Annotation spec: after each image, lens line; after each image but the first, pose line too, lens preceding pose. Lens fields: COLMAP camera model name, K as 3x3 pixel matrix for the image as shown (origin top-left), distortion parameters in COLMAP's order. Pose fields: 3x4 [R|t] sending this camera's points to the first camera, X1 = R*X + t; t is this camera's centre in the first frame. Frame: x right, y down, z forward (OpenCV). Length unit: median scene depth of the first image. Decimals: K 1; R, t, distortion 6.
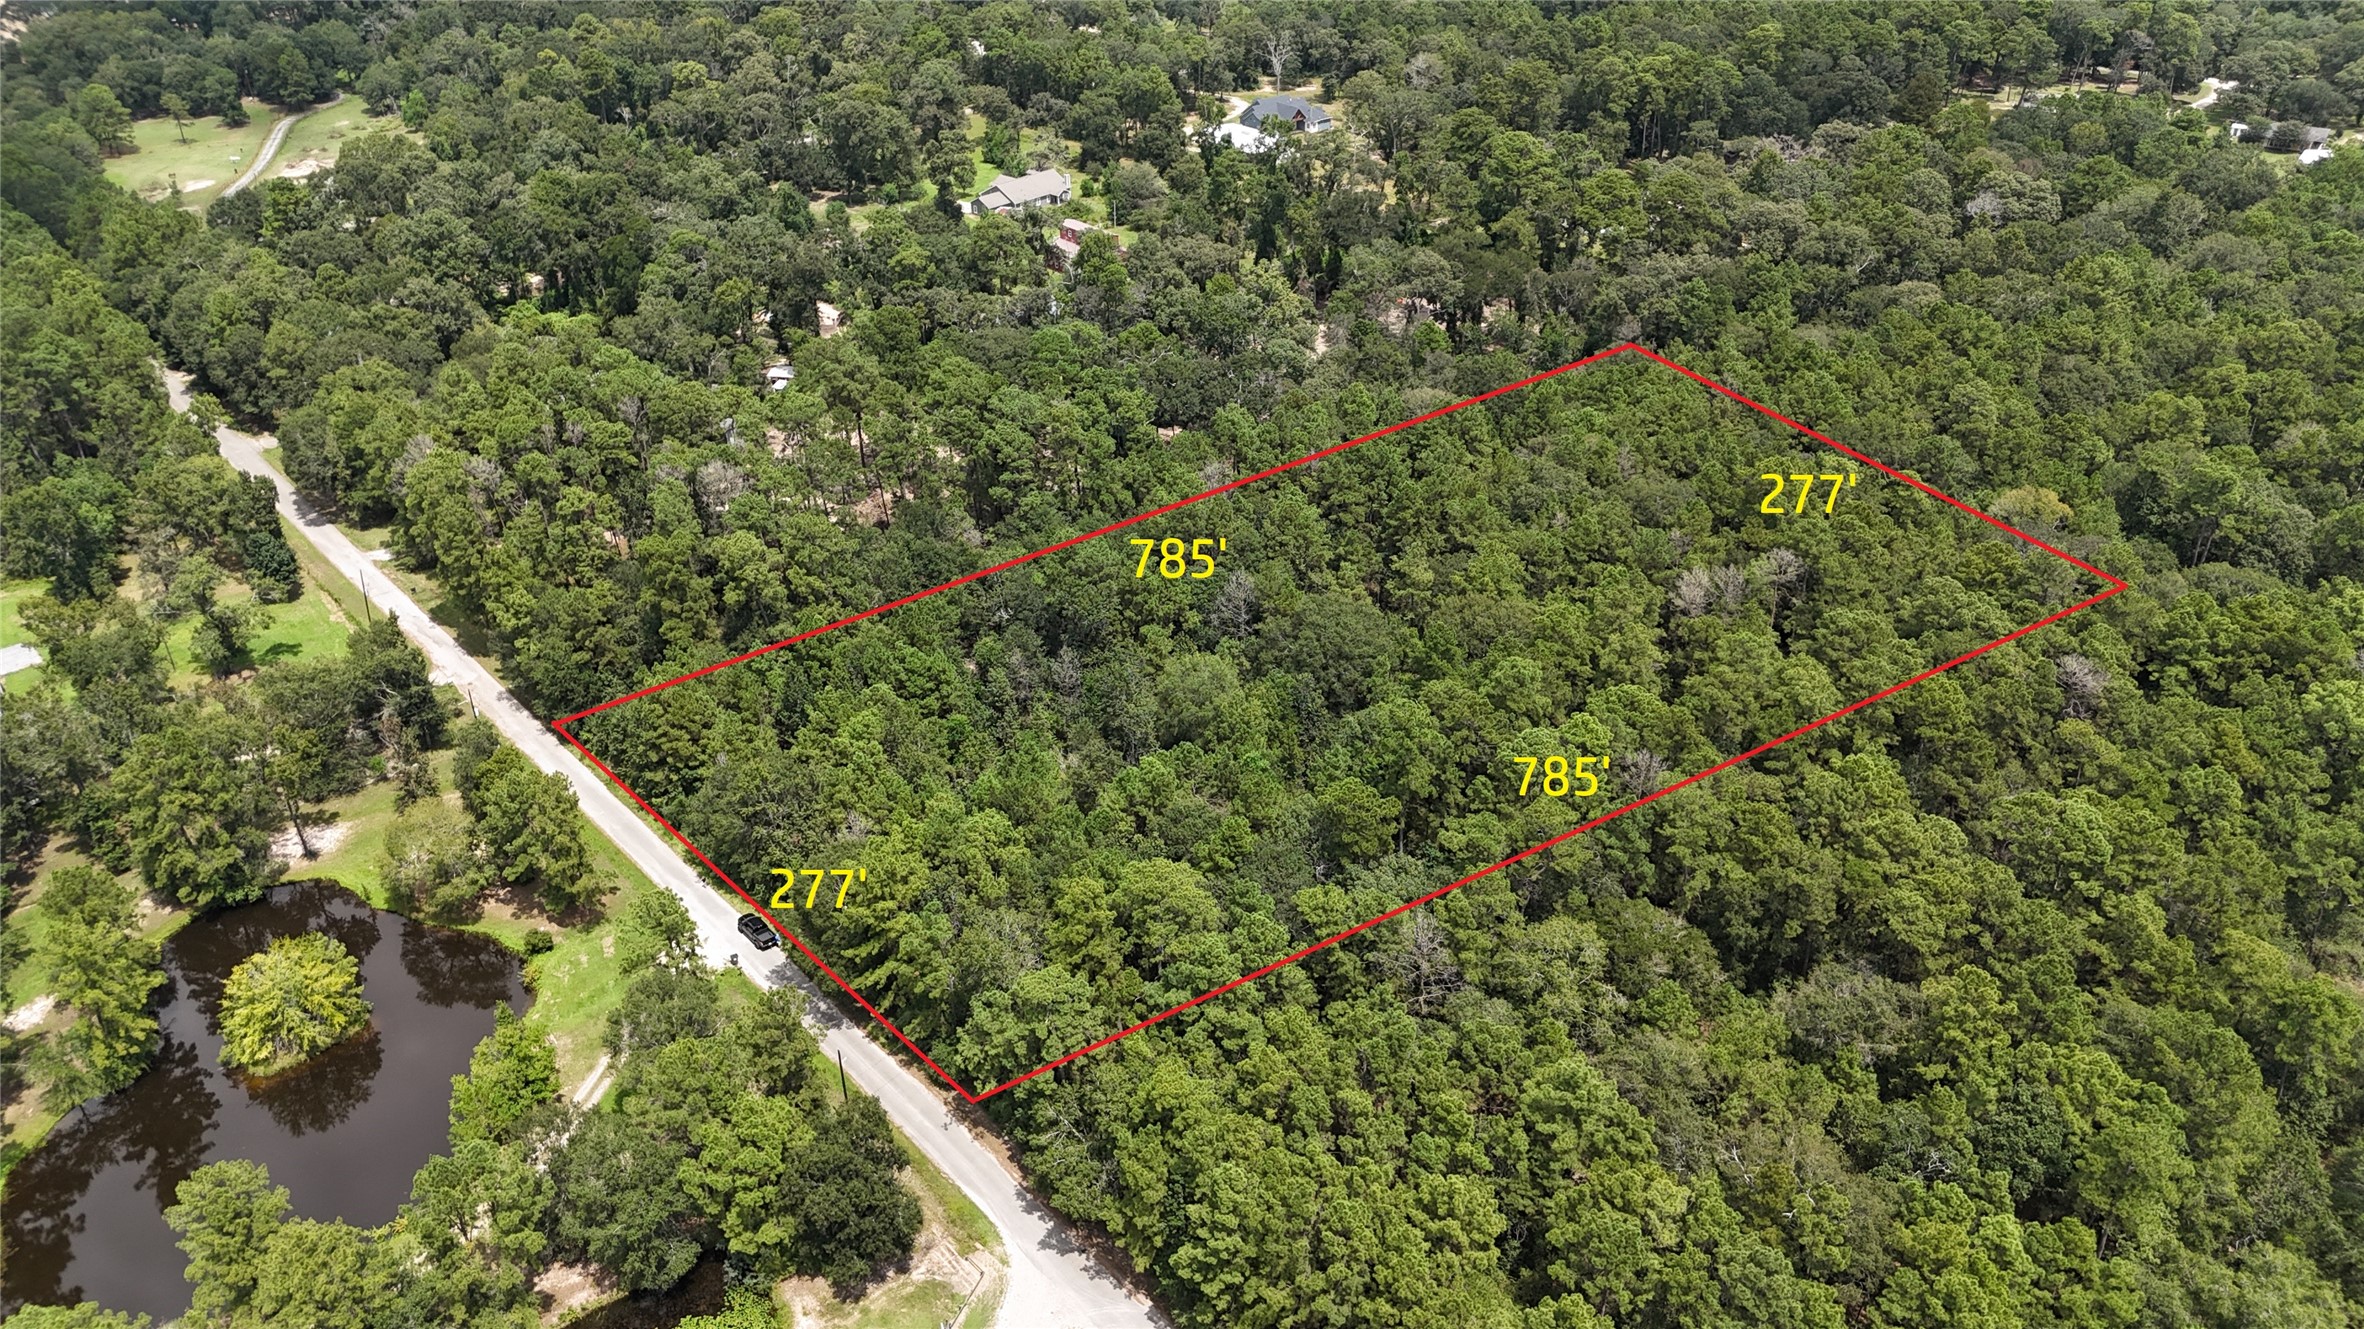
lens RADIAL K [[1701.7, 0, 1164.7], [0, 1701.7, 688.1], [0, 0, 1]] dist [0.048919, -0.046969]
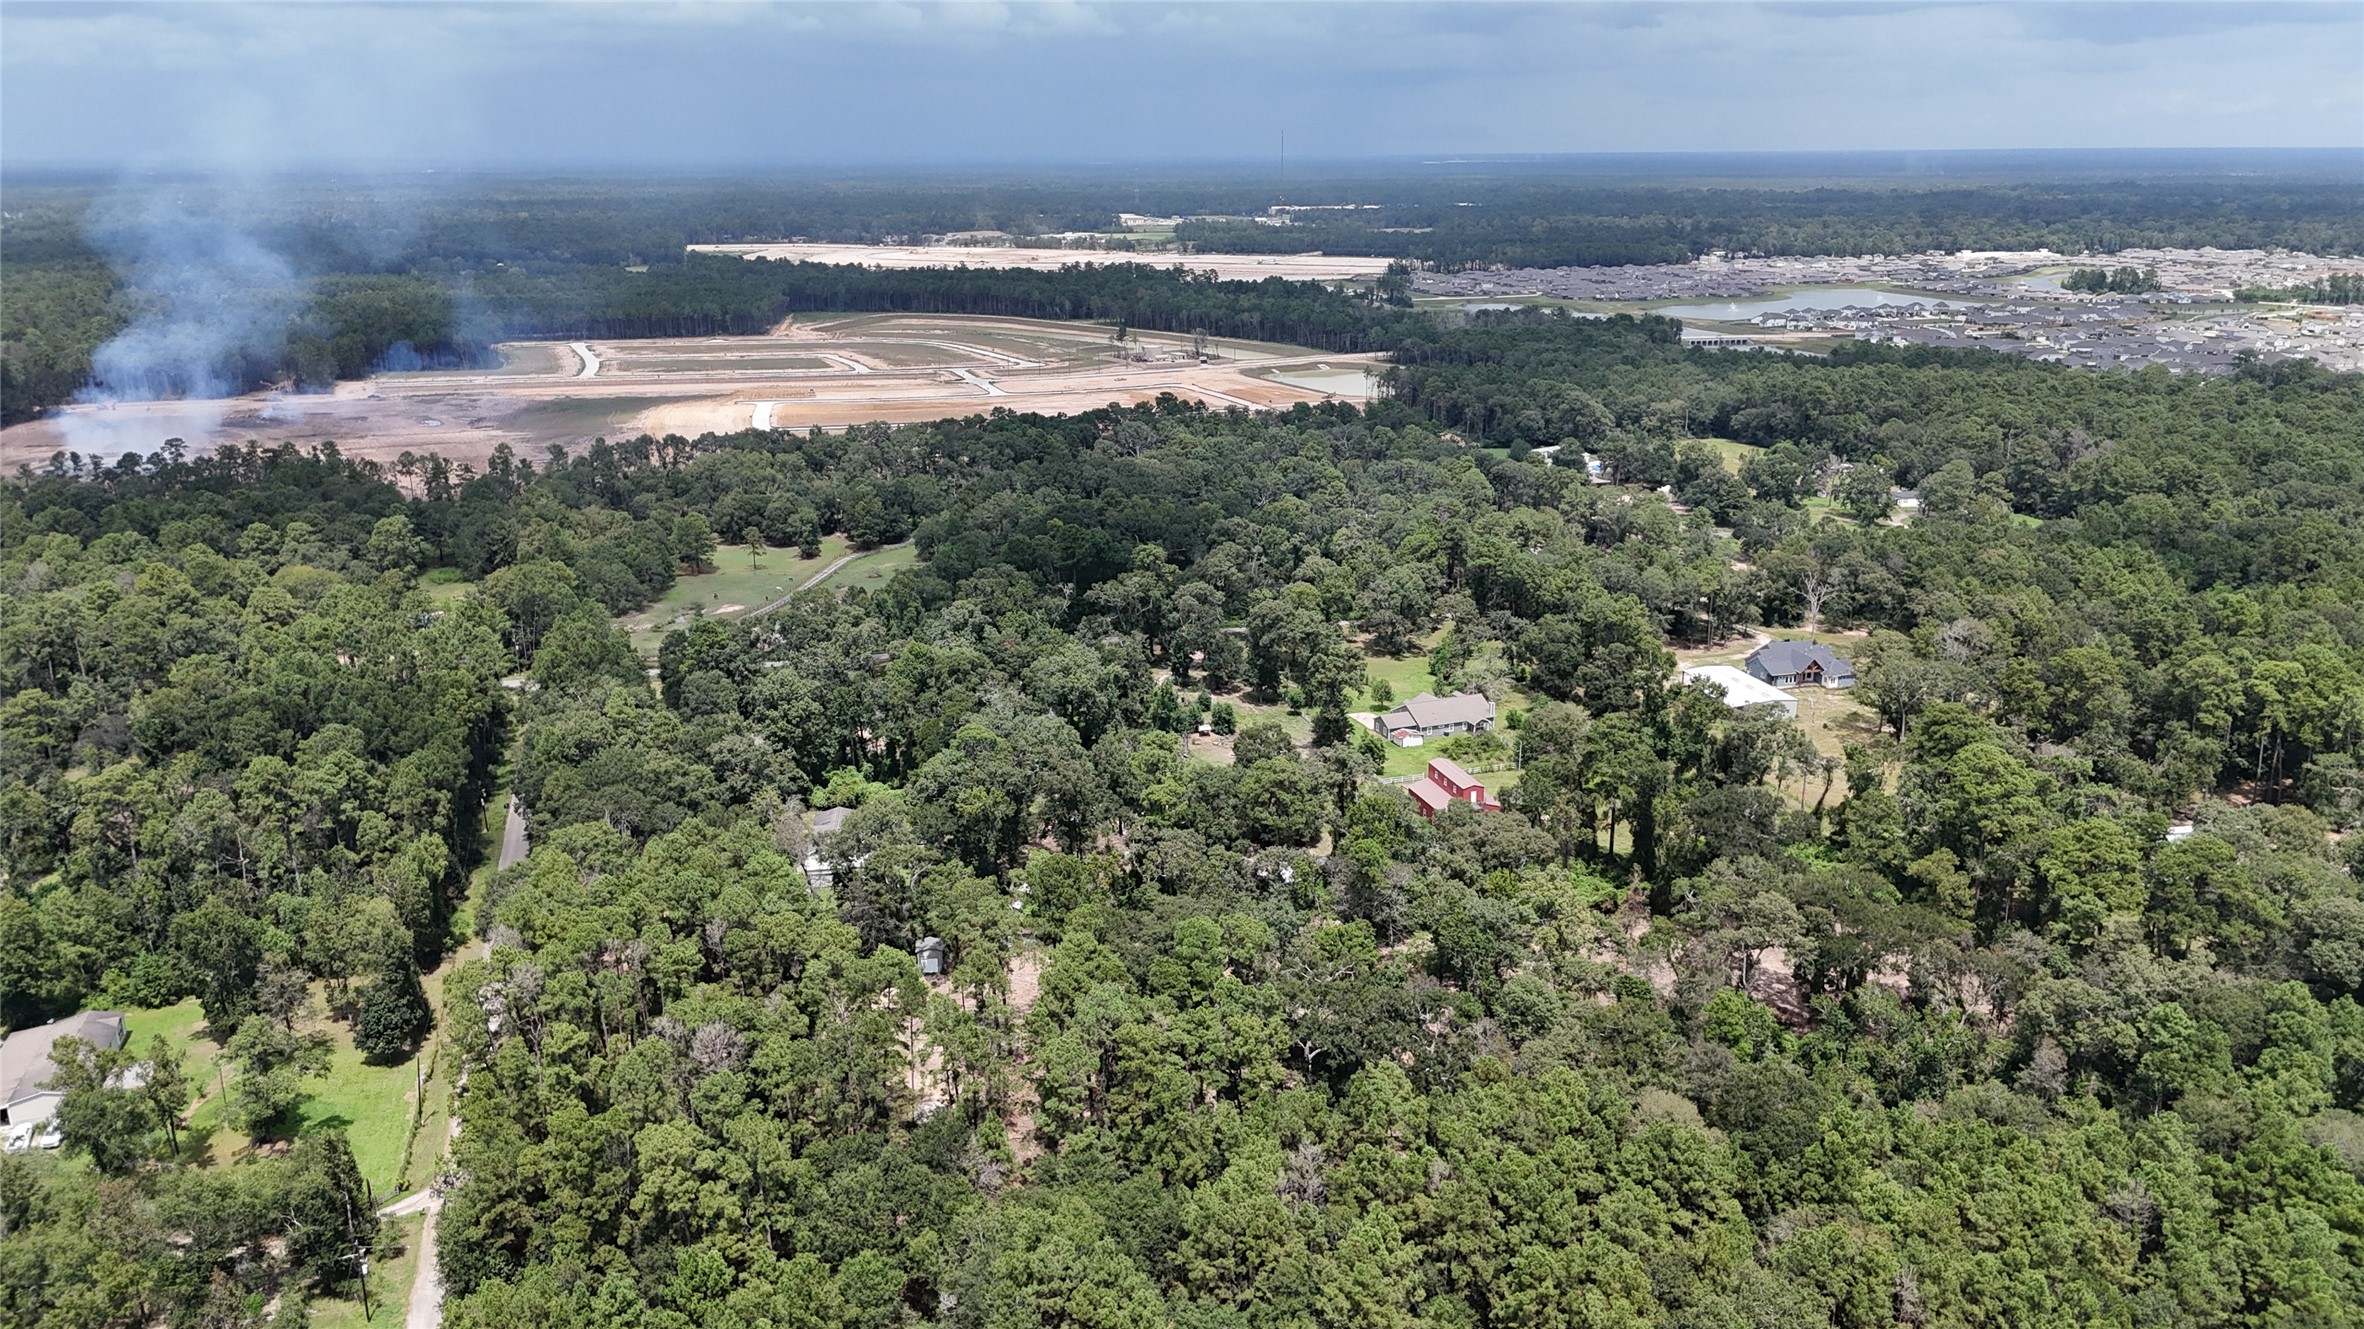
lens RADIAL K [[1701.7, 0, 1185.6], [0, 1701.7, 671.1], [0, 0, 1]] dist [0.048919, -0.046969]
pose [[0.910195, 0.125645, -0.394662, 0.180106], [-0.222239, 0.952243, -0.209385, -0.117466], [0.349507, 0.278291, 0.894650, 0.179245]]
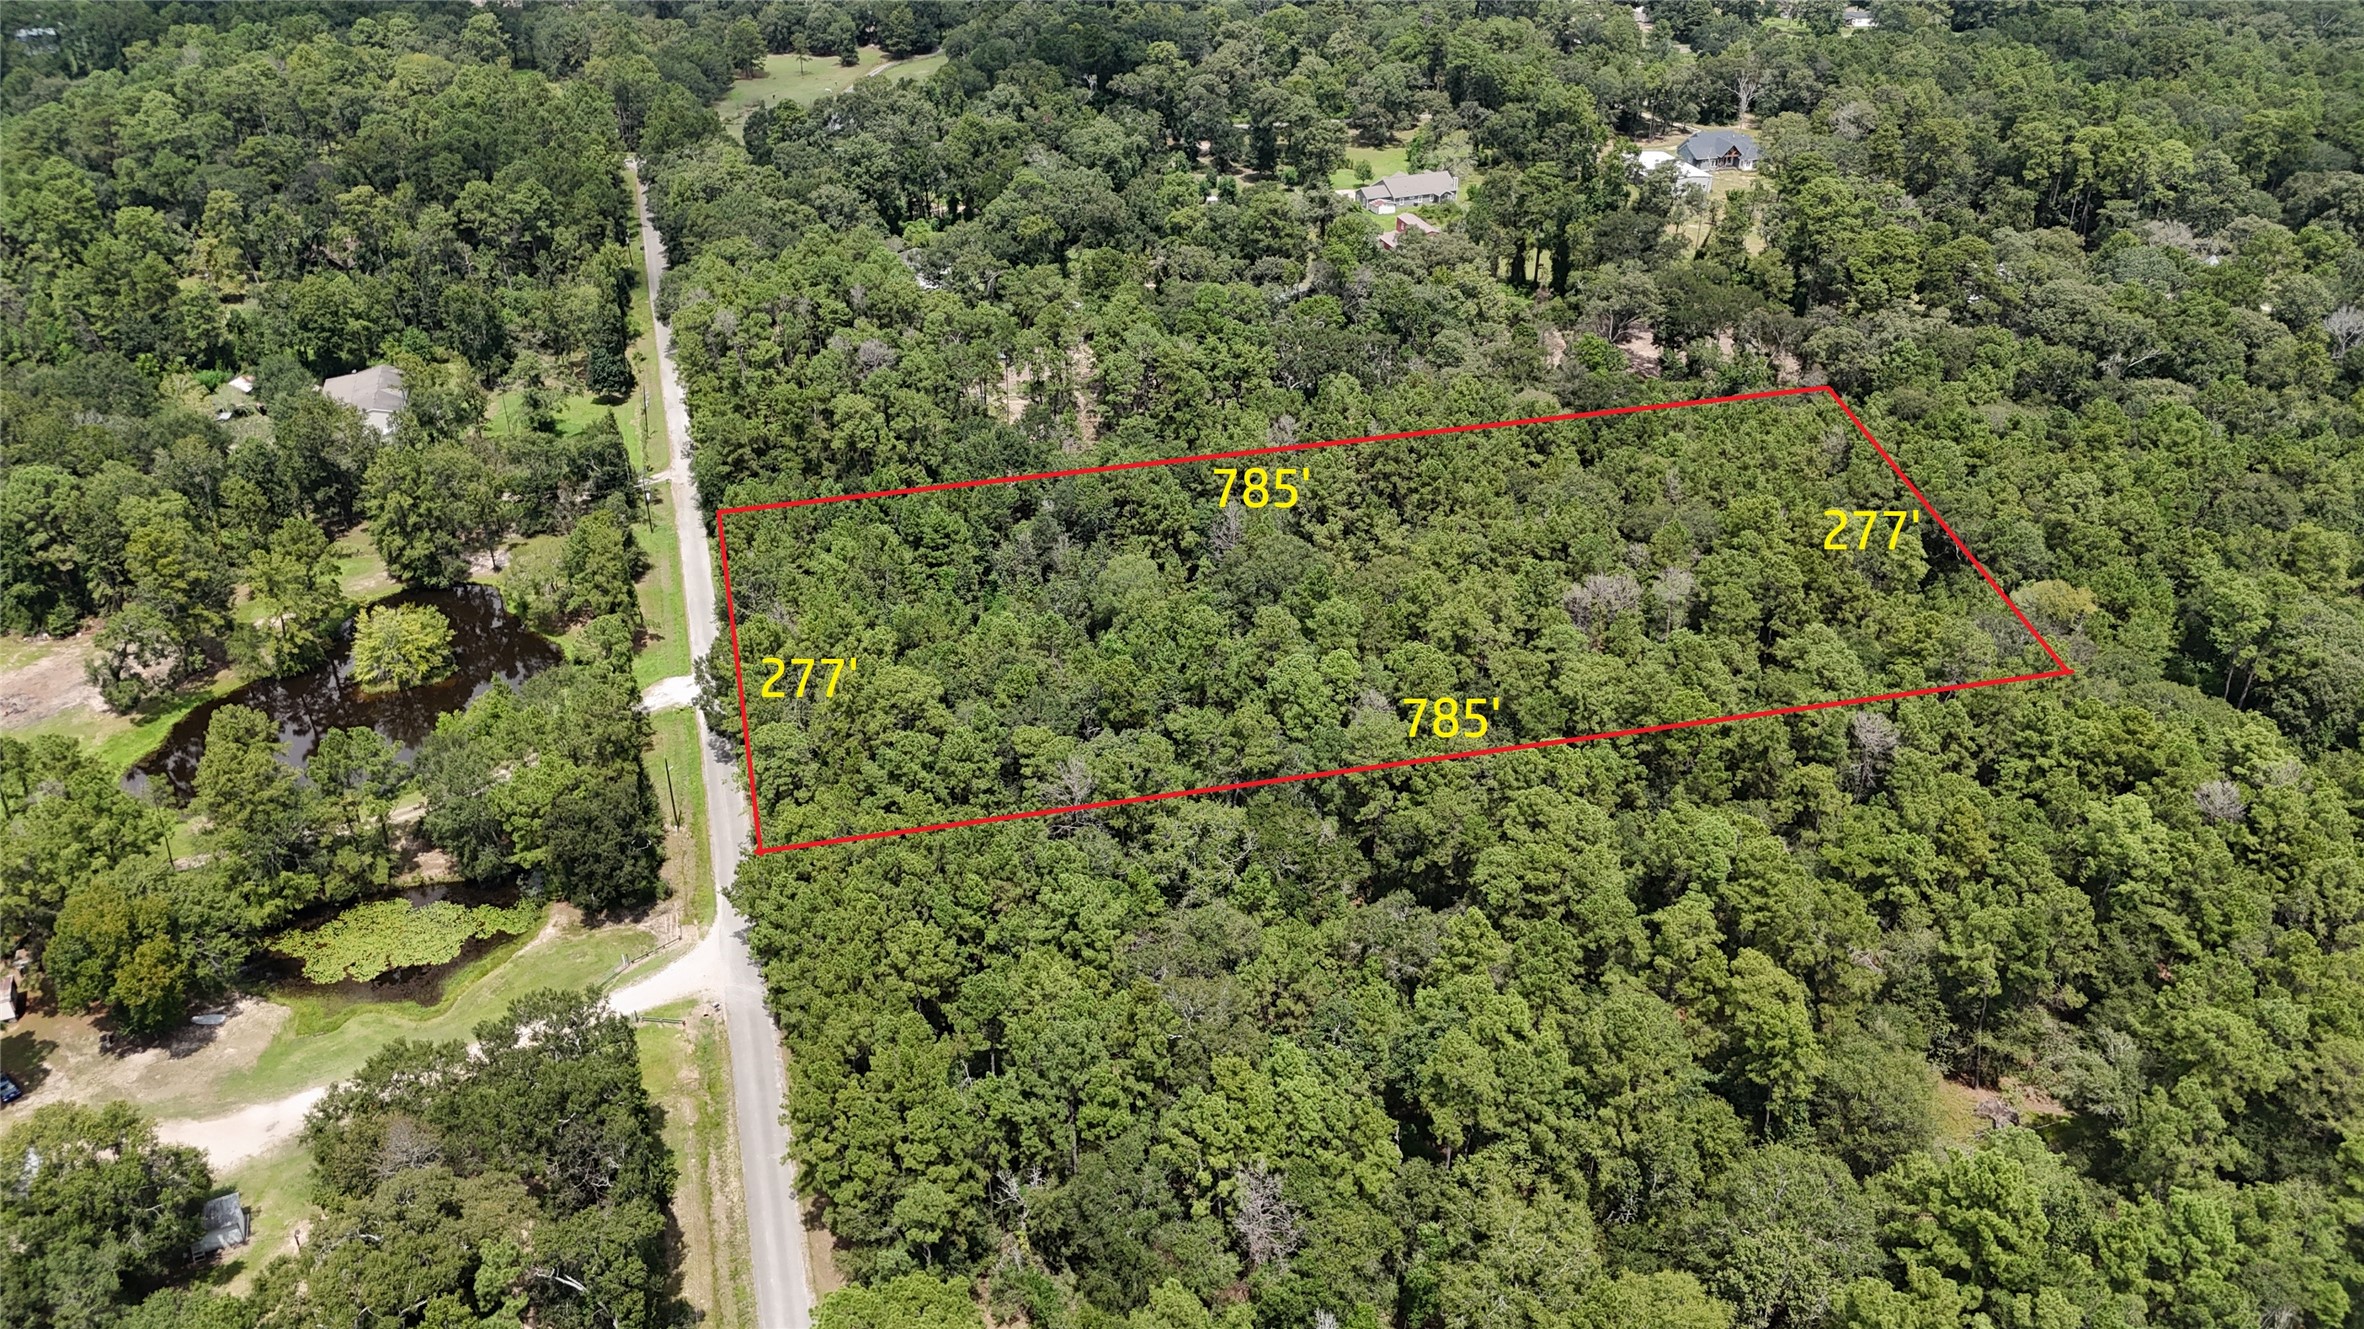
lens RADIAL K [[1701.7, 0, 1186.2], [0, 1701.7, 689.7], [0, 0, 1]] dist [0.048919, -0.046969]
pose [[0.910600, 0.223167, -0.347857, 0.282923], [-0.227389, 0.973366, 0.029216, 0.016541], [0.345113, 0.052495, 0.937092, -0.035116]]
